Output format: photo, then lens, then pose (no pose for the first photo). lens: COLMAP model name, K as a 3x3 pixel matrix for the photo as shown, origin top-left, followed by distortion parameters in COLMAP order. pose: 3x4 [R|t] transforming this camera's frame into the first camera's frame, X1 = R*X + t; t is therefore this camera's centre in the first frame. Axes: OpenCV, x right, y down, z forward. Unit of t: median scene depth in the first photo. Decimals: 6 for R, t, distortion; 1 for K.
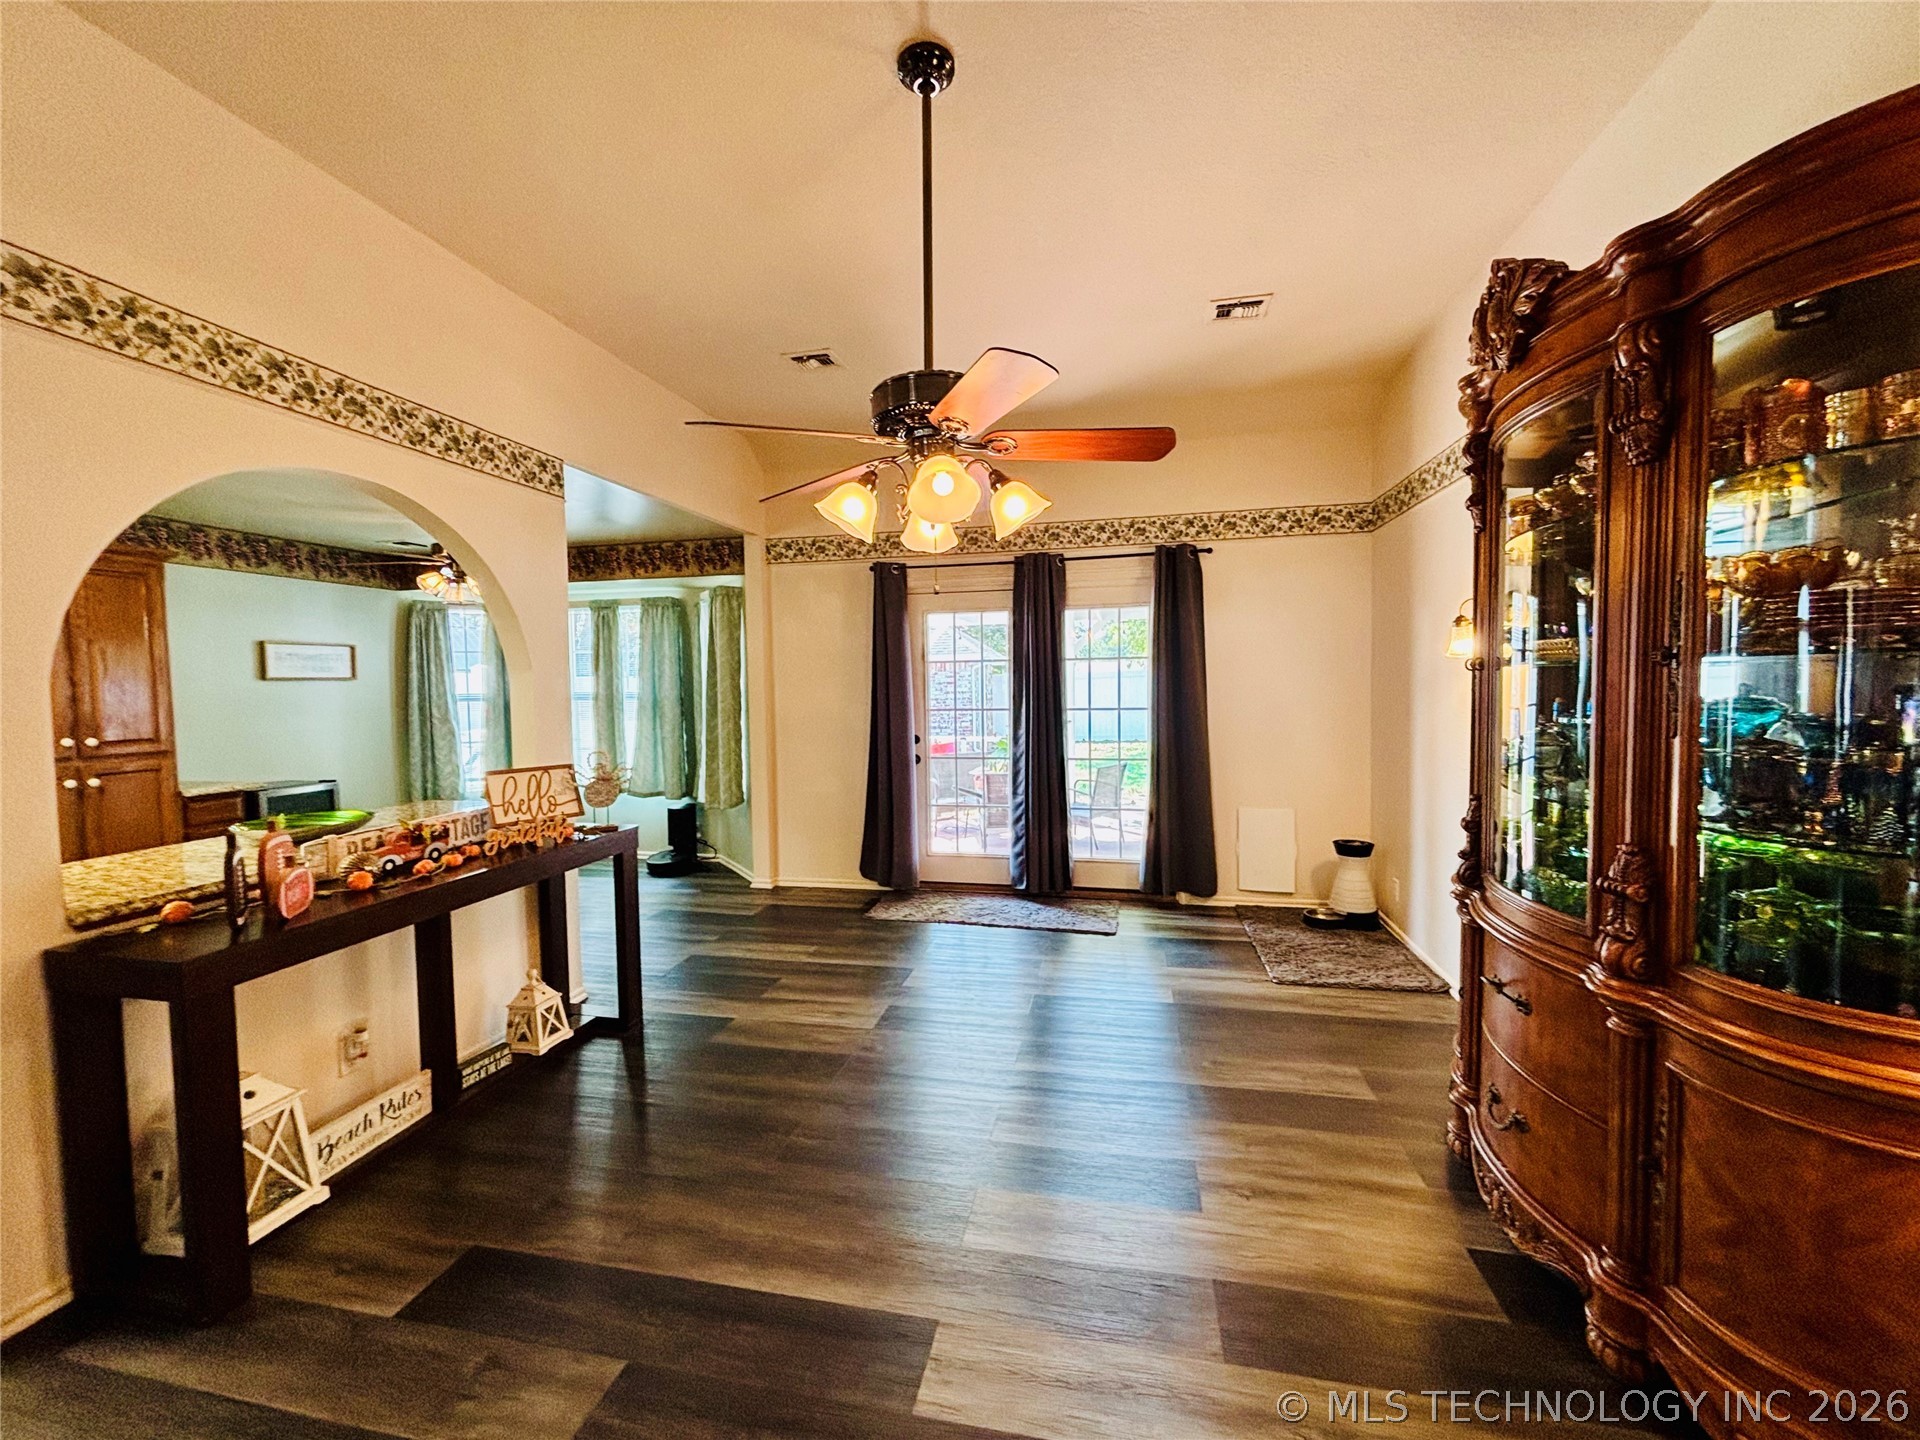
lens RADIAL K [[775.7, 0, 969.3], [0, 775.7, 724.4], [0, 0, 1]] dist [-0.002704, 0.000884]
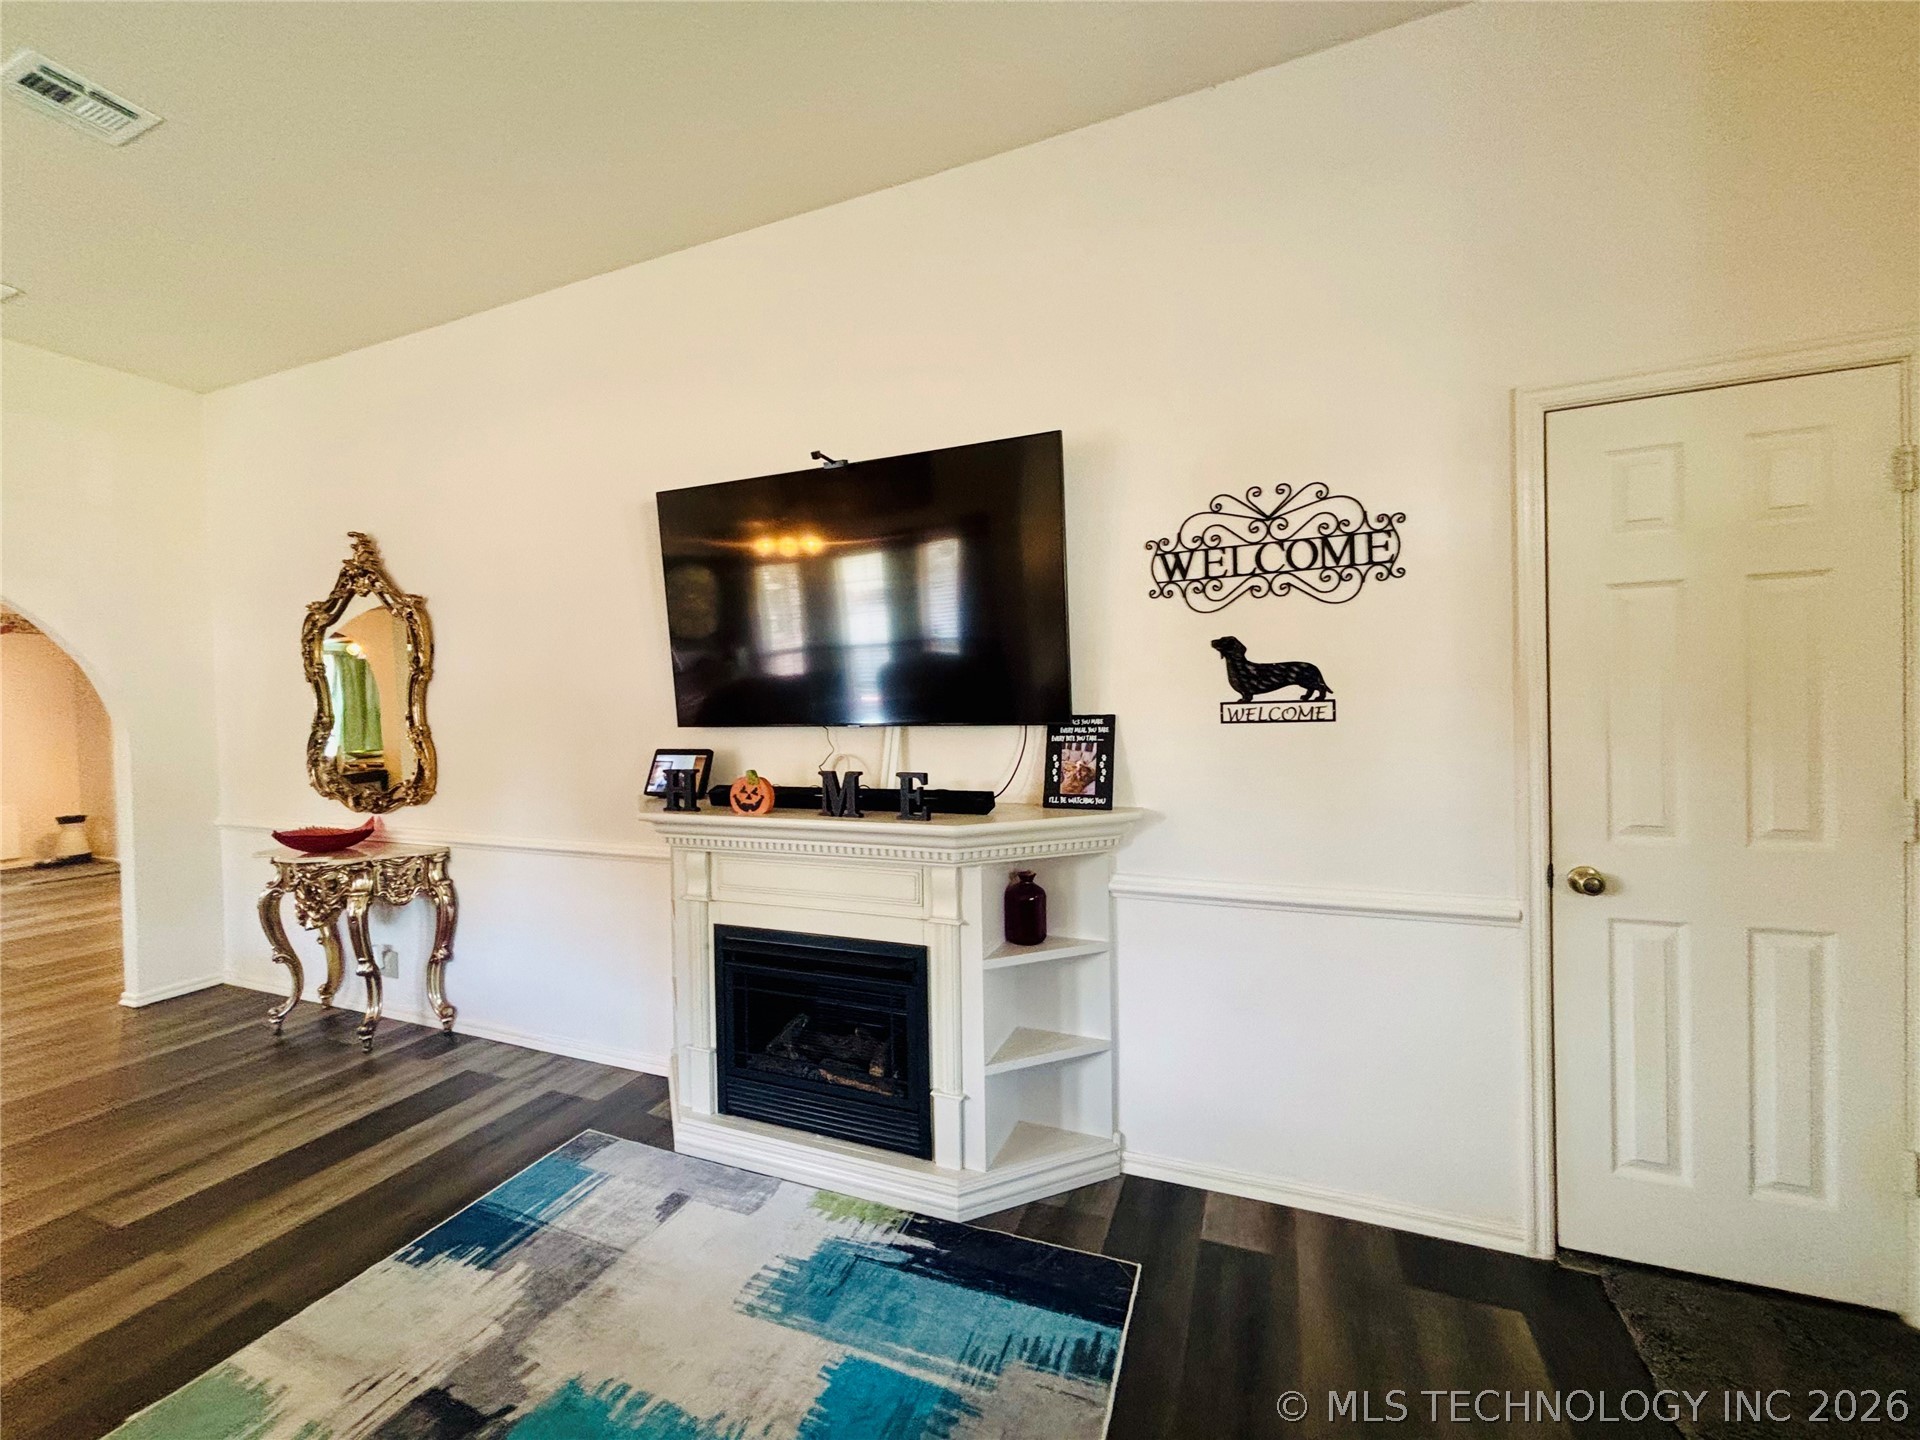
lens RADIAL K [[775.7, 0, 969.6], [0, 775.7, 717.3], [0, 0, 1]] dist [-0.002704, 0.000884]
pose [[0.178145, -0.004747, 0.983993, -0.976623], [0.066253, 0.997777, -0.007181, 0.094857], [-0.981771, 0.066471, 0.178063, -1.486286]]
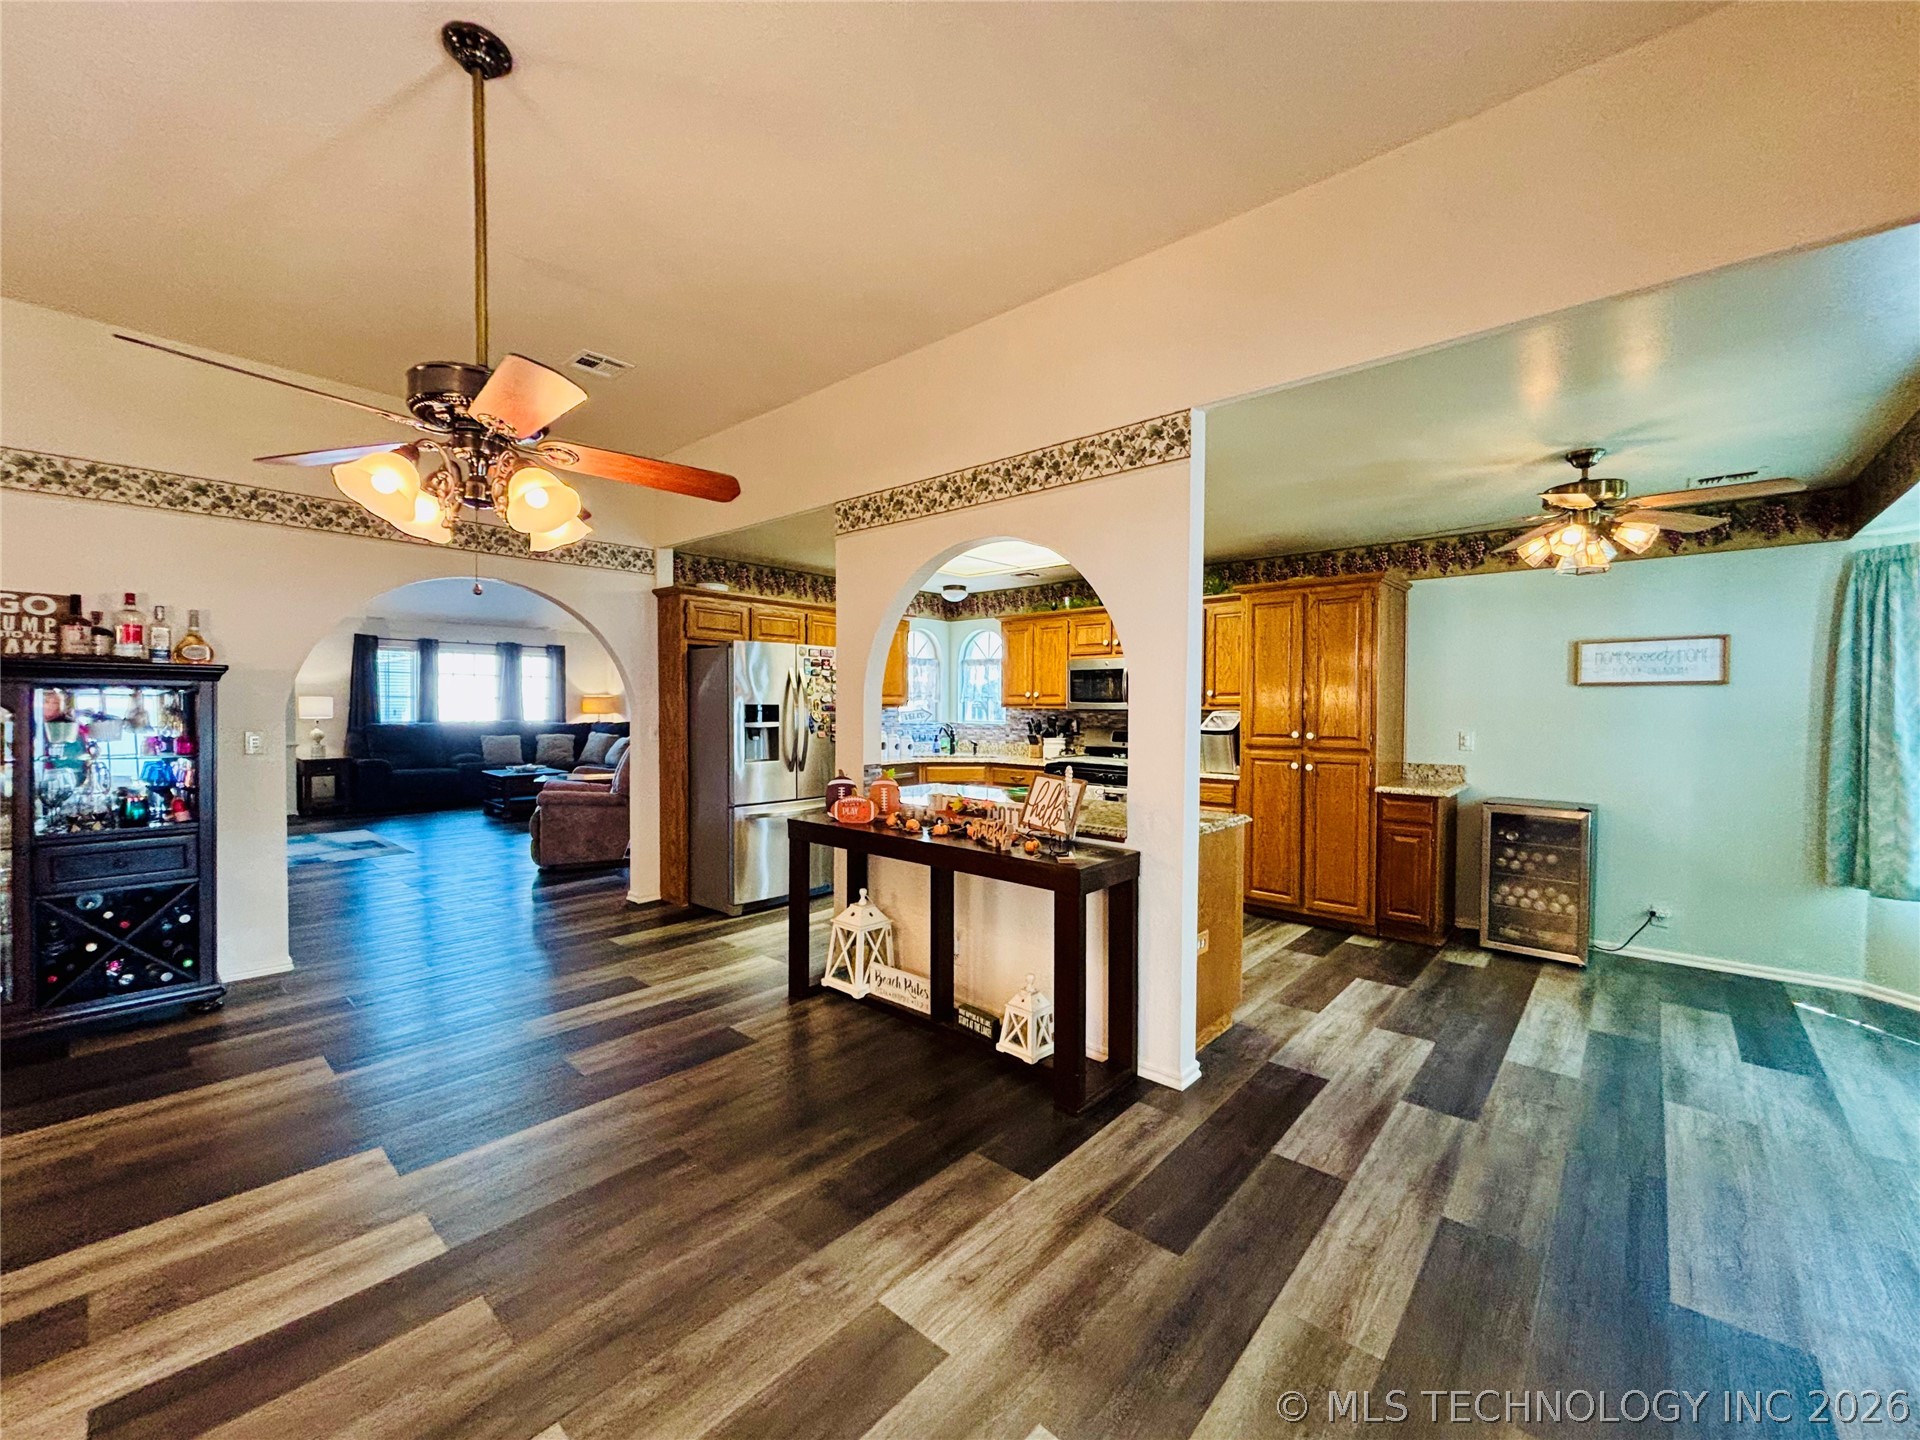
lens RADIAL K [[775.7, 0, 955.4], [0, 775.7, 718.6], [0, 0, 1]] dist [-0.002704, 0.000884]
pose [[-0.508850, 0.028694, -0.860377, 0.277642], [-0.044098, 0.997263, 0.059340, -0.056197], [0.859725, 0.068136, -0.506192, 1.144754]]
